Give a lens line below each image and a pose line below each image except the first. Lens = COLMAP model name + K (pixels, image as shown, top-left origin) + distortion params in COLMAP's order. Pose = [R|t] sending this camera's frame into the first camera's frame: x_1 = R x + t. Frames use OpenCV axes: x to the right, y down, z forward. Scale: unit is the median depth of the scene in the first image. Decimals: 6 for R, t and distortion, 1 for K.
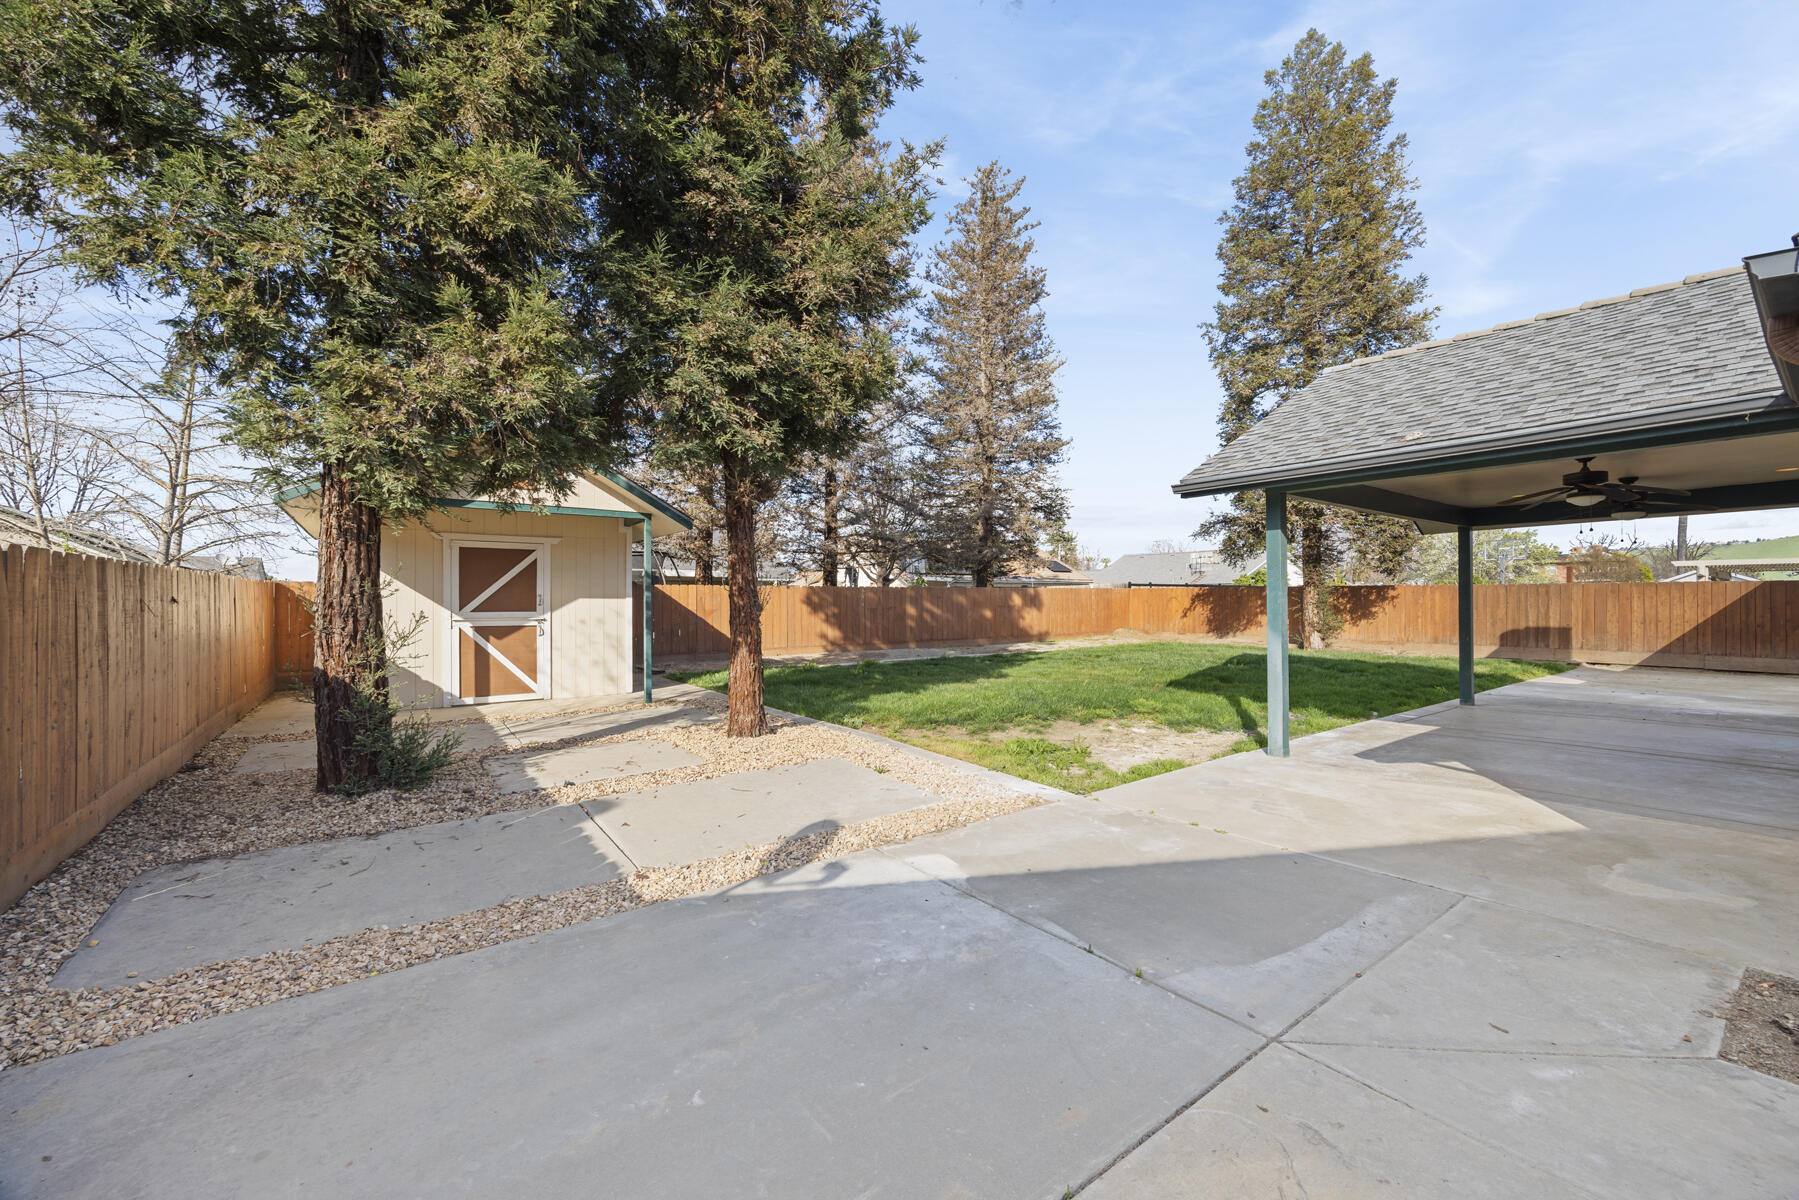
lens RADIAL K [[680.0, 0, 899.5], [0, 680.0, 600.0], [0, 0, 1]] dist [0.000199, -0.000022]
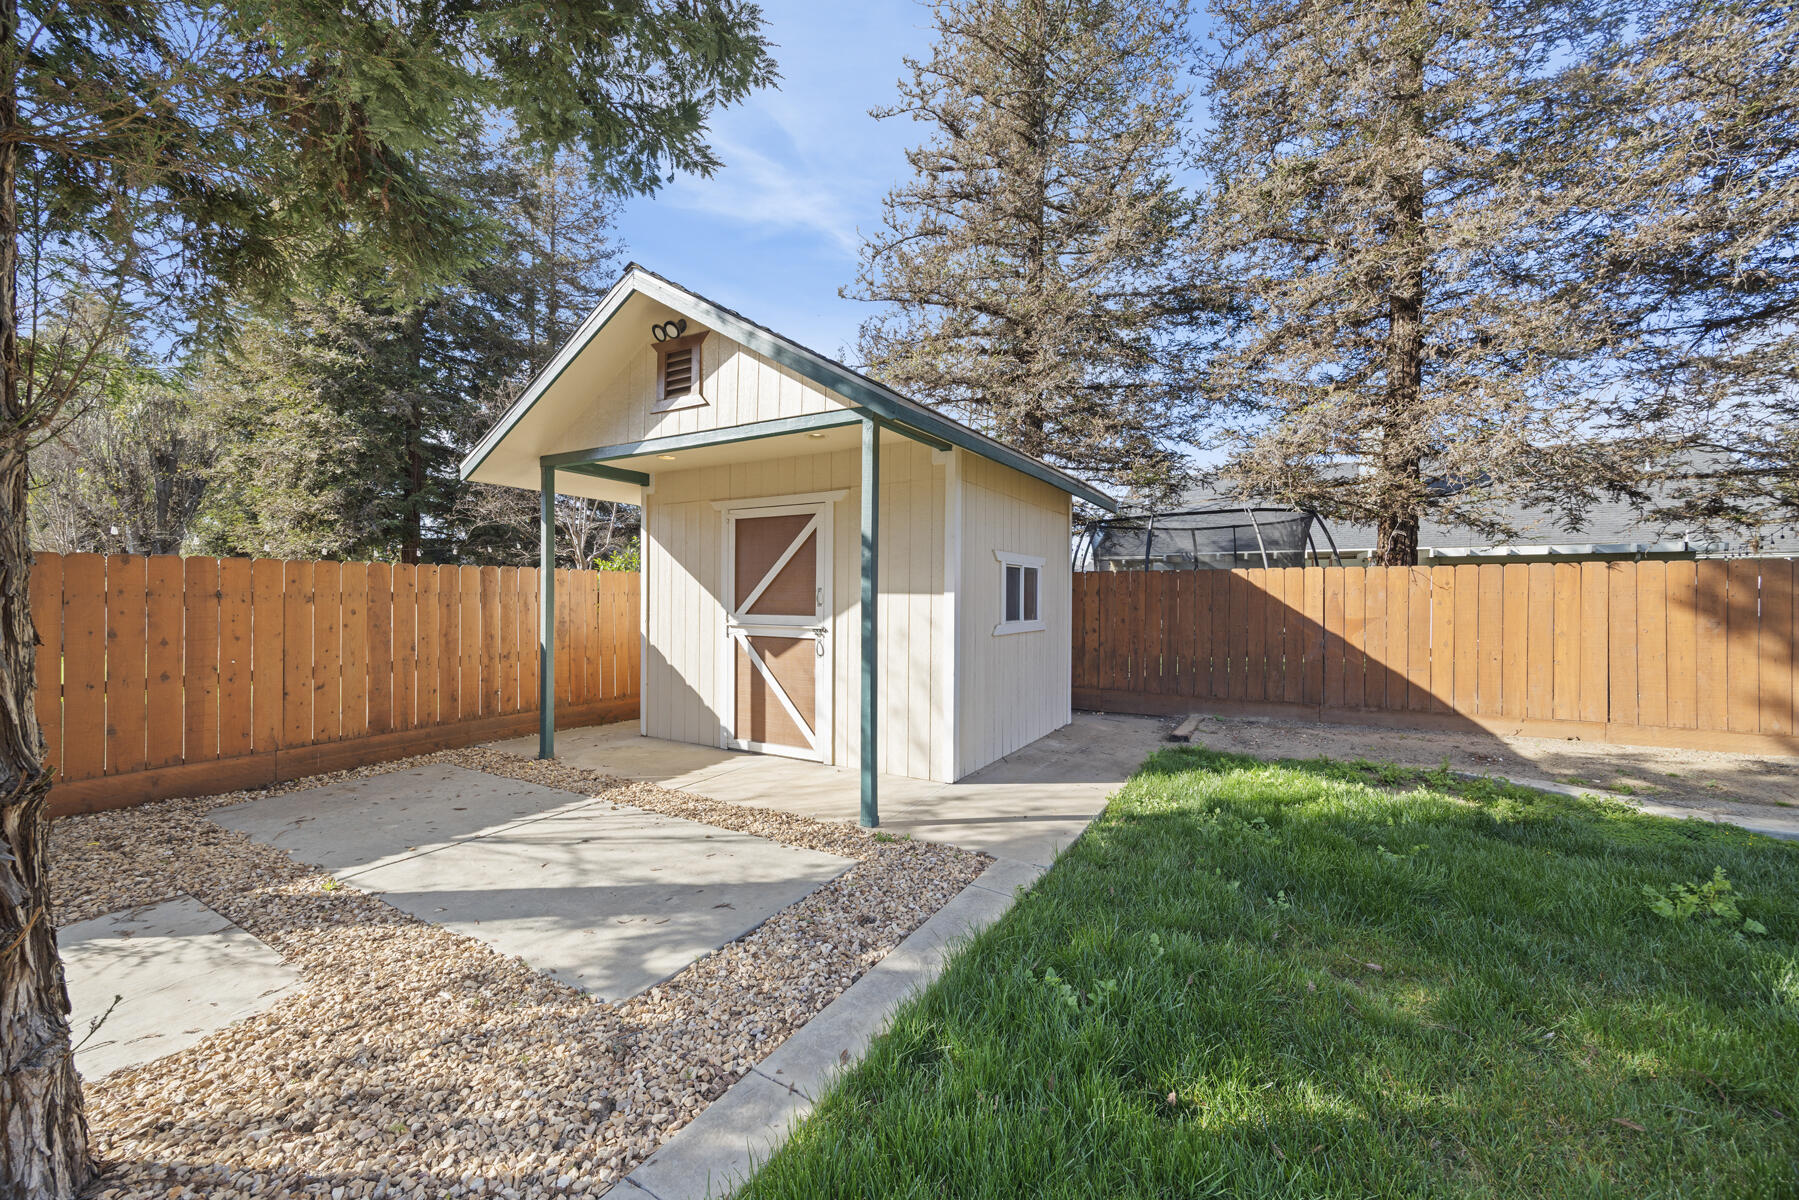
lens RADIAL K [[701.9, 0, 899.5], [0, 701.9, 600.0], [0, 0, 1]] dist [0.002343, 0.000120]
pose [[0.394581, 0.001442, -0.918860, 0.062545], [-0.001026, 0.999999, 0.001129, 0.002460], [0.918860, 0.000498, 0.394582, 0.773821]]
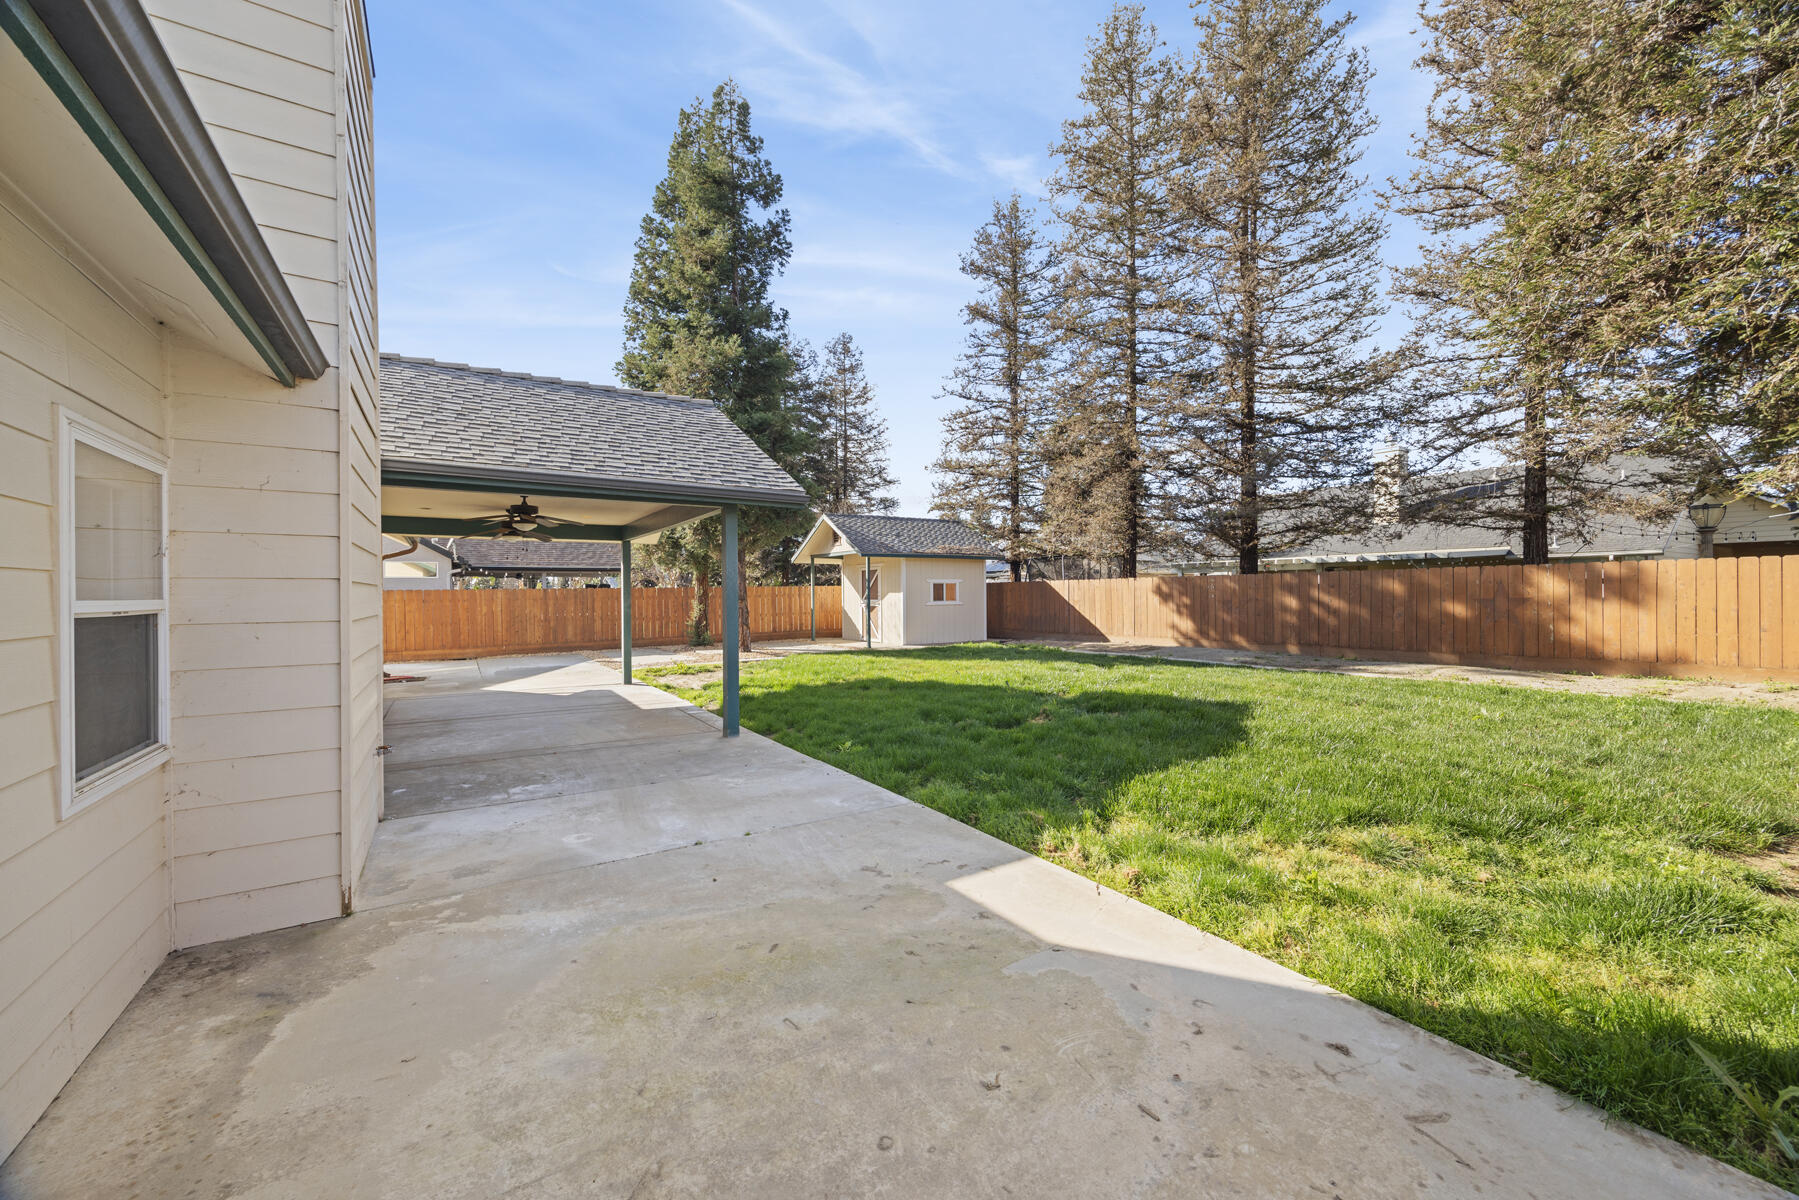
lens RADIAL K [[680.0, 0, 899.5], [0, 680.0, 600.0], [0, 0, 1]] dist [0.000199, -0.000022]
pose [[-0.047149, 0.011801, -0.998818, 1.445262], [0.016271, 0.999807, 0.011045, -0.003747], [0.998755, -0.015731, -0.047332, 1.097569]]
